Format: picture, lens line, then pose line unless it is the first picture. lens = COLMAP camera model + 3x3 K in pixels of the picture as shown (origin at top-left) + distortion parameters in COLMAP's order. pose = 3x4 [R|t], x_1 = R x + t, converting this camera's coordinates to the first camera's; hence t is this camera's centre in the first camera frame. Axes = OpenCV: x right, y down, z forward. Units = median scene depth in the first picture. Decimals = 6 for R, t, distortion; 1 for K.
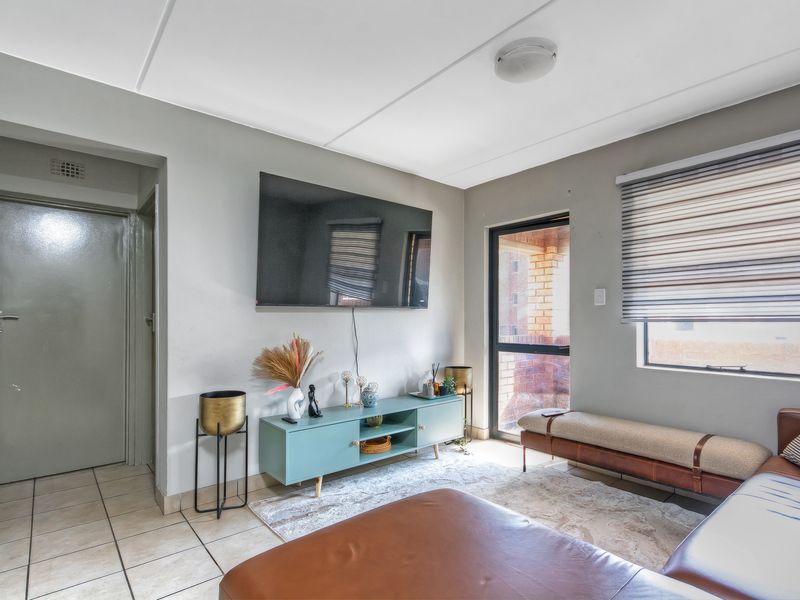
lens RADIAL K [[432.1, 0, 414.6], [0, 432.1, 321.0], [0, 0, 1]] dist [-0.001795, -0.001184]
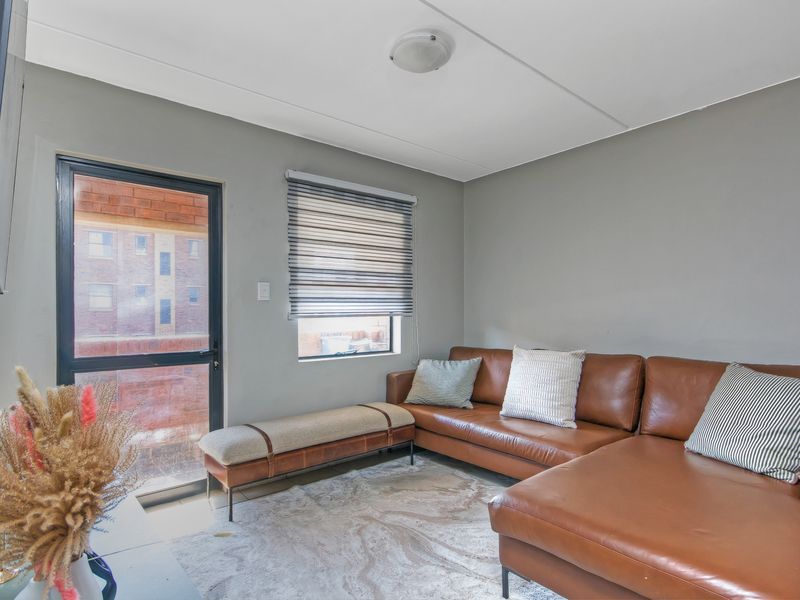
lens RADIAL K [[446.0, 0, 420.2], [0, 446.0, 314.0], [0, 0, 1]] dist [0.001333, -0.000106]
pose [[-0.008974, -0.006745, 0.999937, -0.550423], [0.016183, 0.999845, 0.006890, -0.009988], [-0.999829, 0.016243, -0.008863, 0.721688]]
